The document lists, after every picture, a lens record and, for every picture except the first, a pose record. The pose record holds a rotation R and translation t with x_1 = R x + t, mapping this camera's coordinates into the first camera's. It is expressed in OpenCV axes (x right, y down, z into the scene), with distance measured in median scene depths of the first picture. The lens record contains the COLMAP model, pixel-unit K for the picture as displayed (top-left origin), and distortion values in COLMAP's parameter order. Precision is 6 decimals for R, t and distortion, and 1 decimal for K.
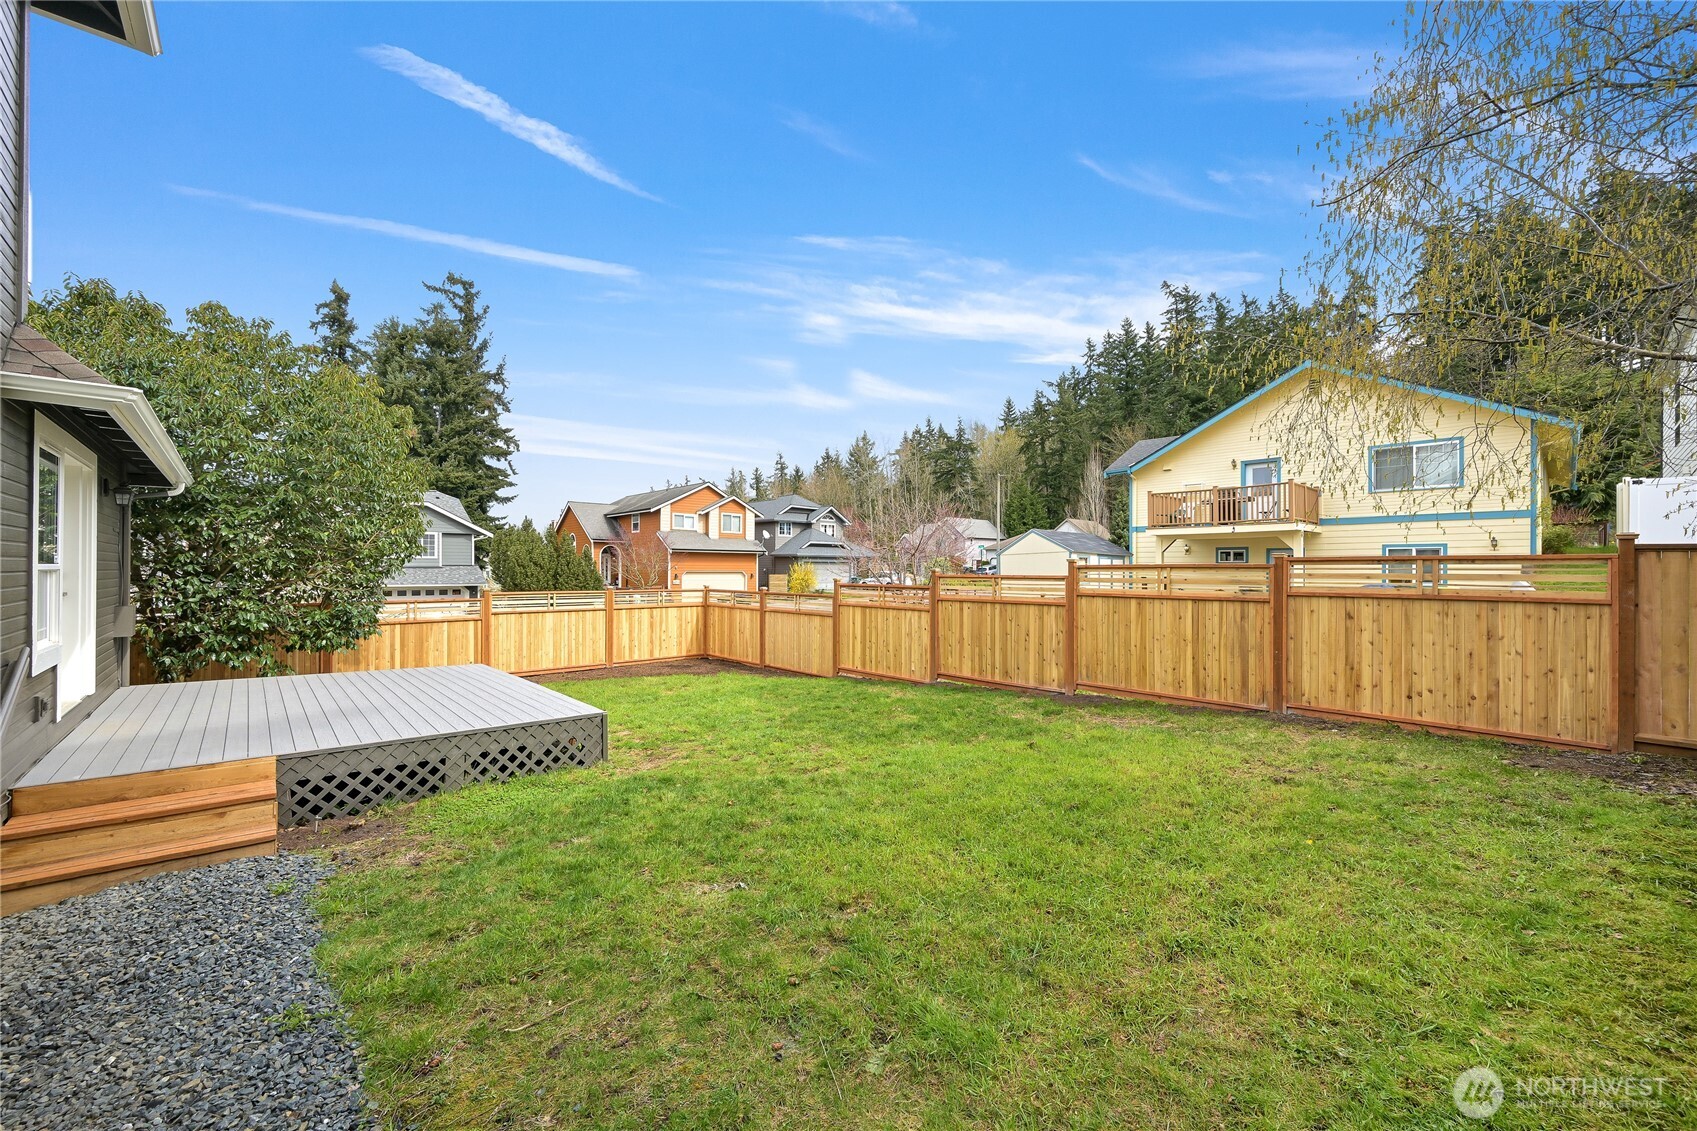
lens RADIAL K [[665.4, 0, 842.1], [0, 665.4, 562.7], [0, 0, 1]] dist [-0.001107, 0.000029]
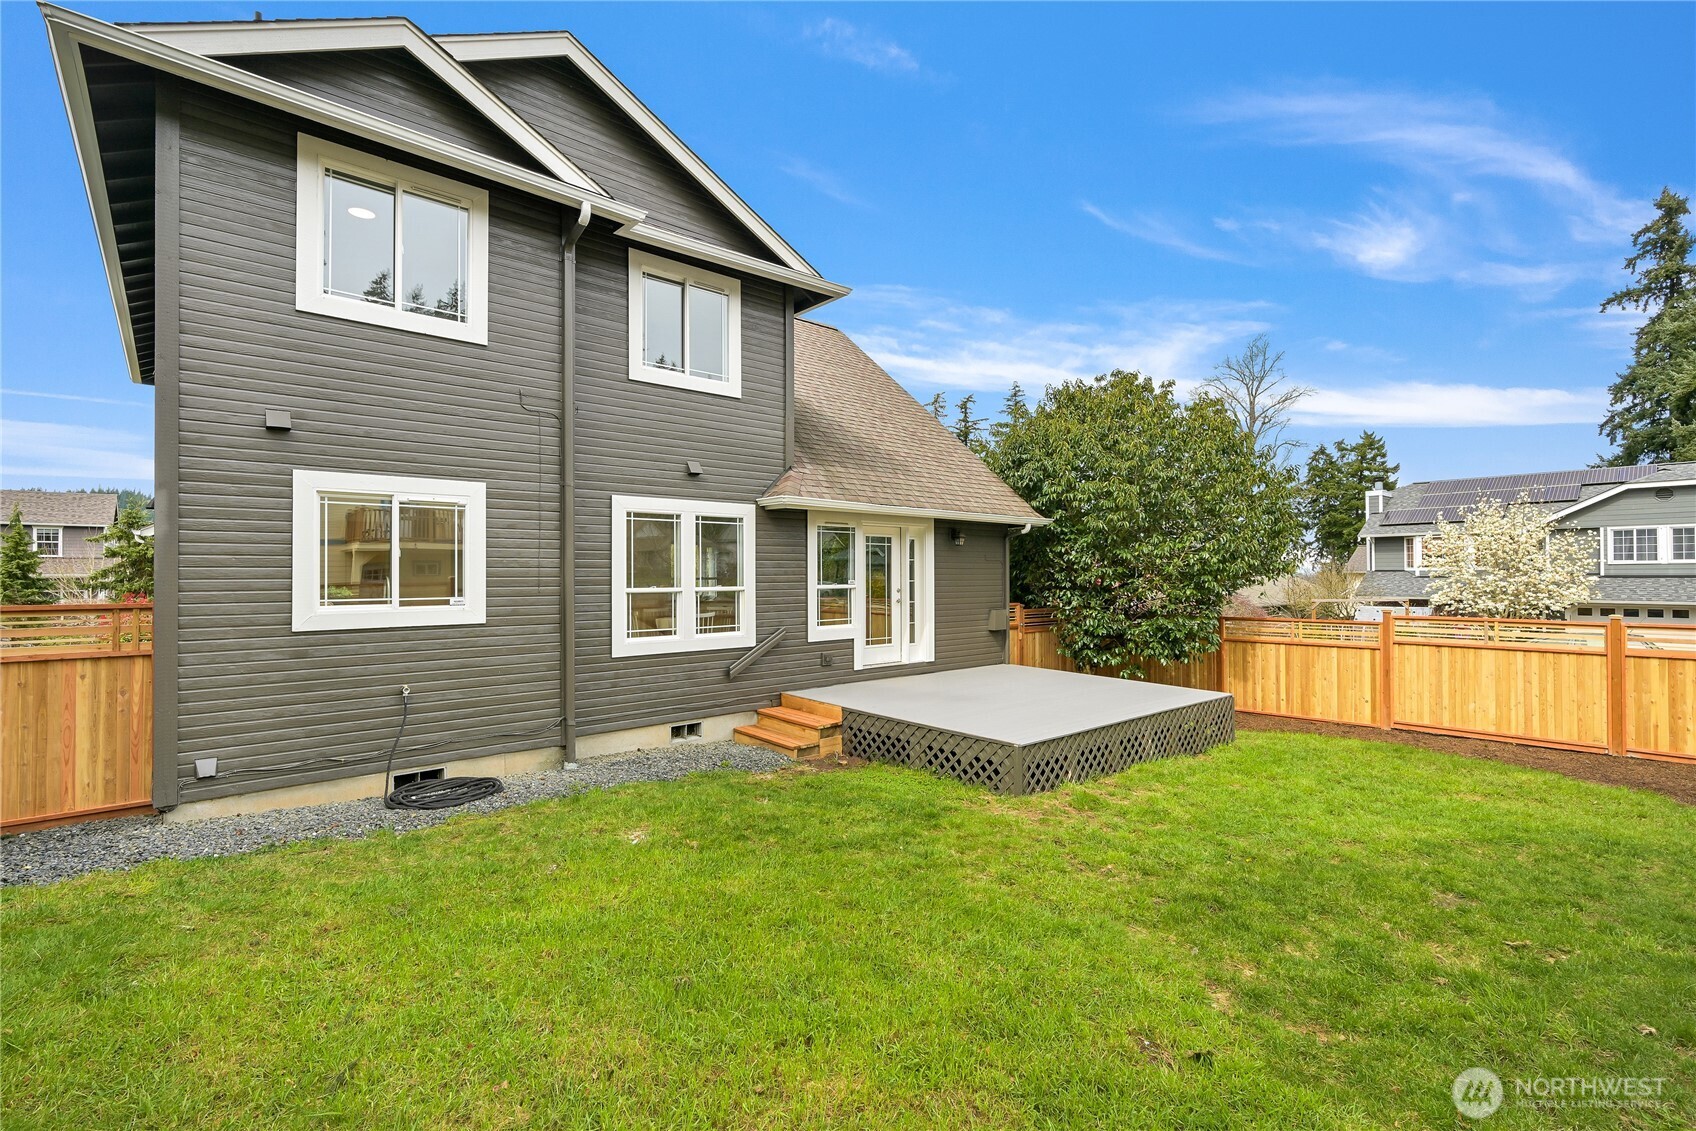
lens RADIAL K [[751.9, 0, 853.0], [0, 751.9, 572.9], [0, 0, 1]] dist [0.000682, -0.000071]
pose [[0.006580, -0.002940, -0.999974, 0.363774], [0.010617, 0.999940, -0.002870, -0.009503], [0.999922, -0.010598, 0.006611, 0.388209]]
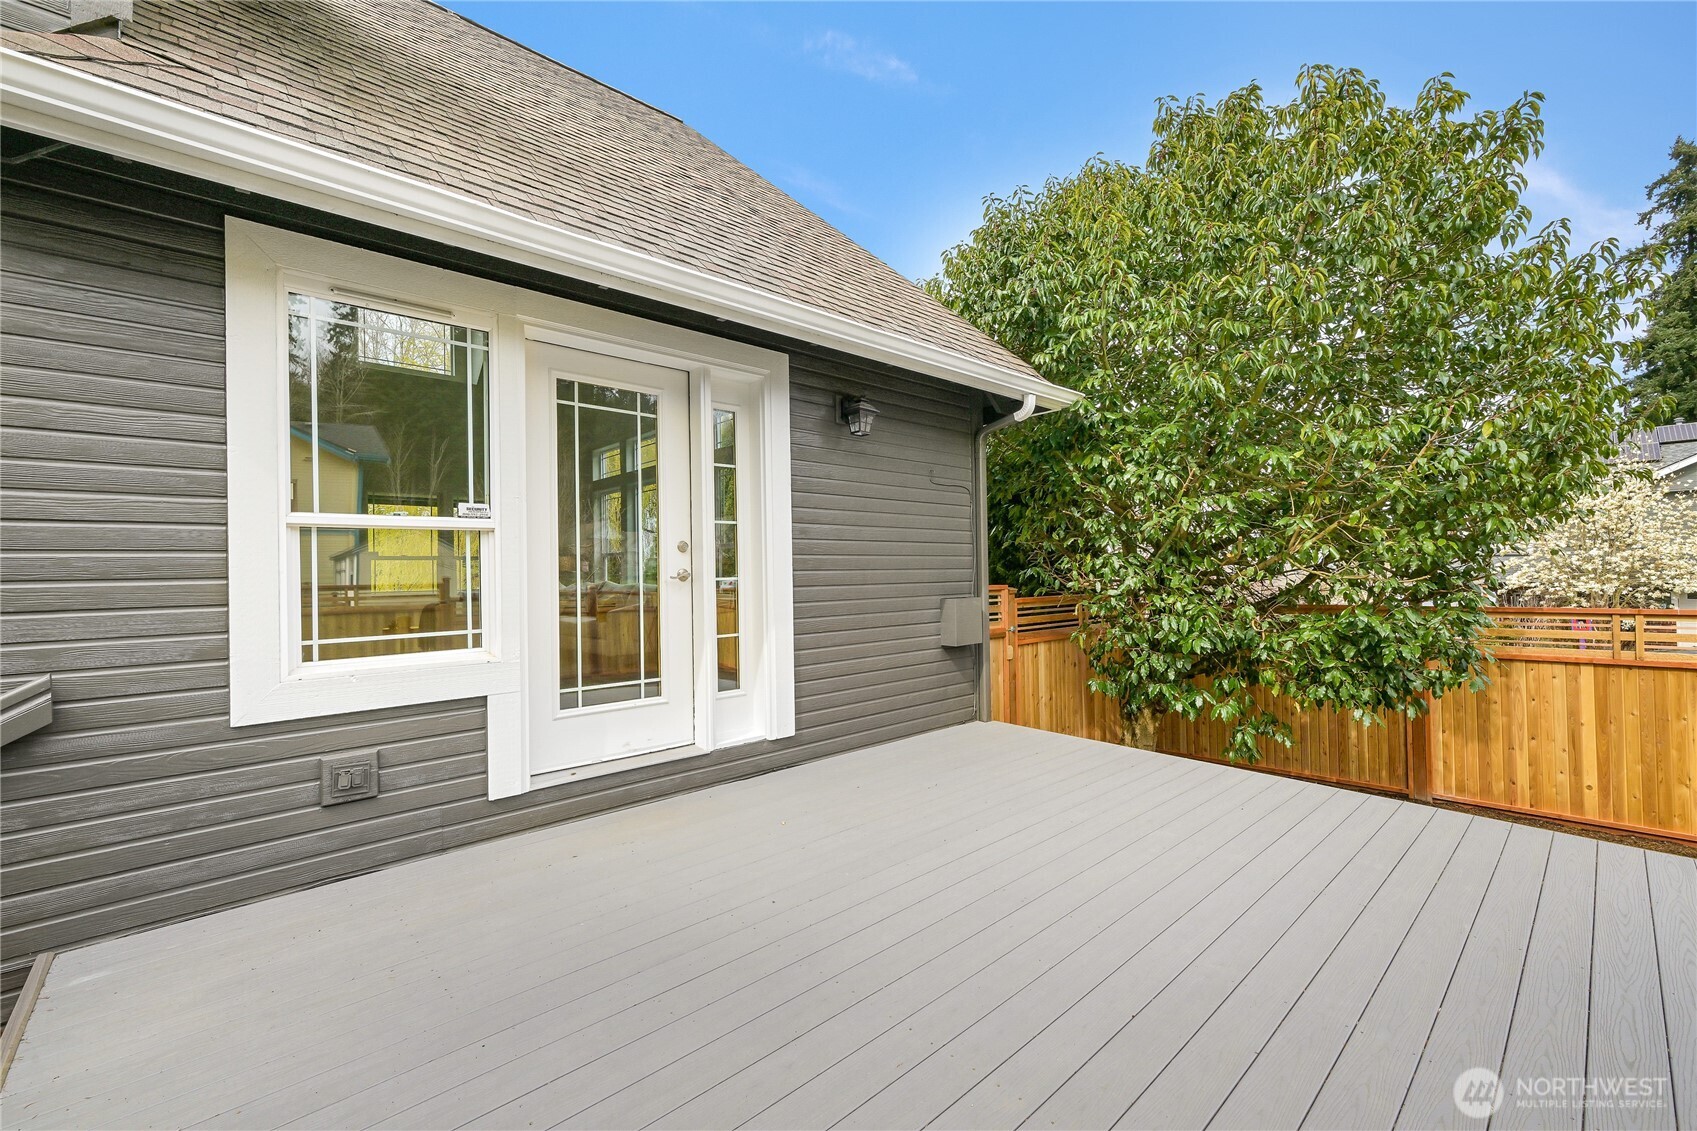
lens RADIAL K [[720.1, 0, 847.3], [0, 720.1, 566.0], [0, 0, 1]] dist [-0.001420, -0.000172]
pose [[0.028303, -0.009398, -0.999555, -0.221370], [0.024668, 0.999658, -0.008700, 0.022108], [0.999295, -0.024411, 0.028525, 0.509202]]
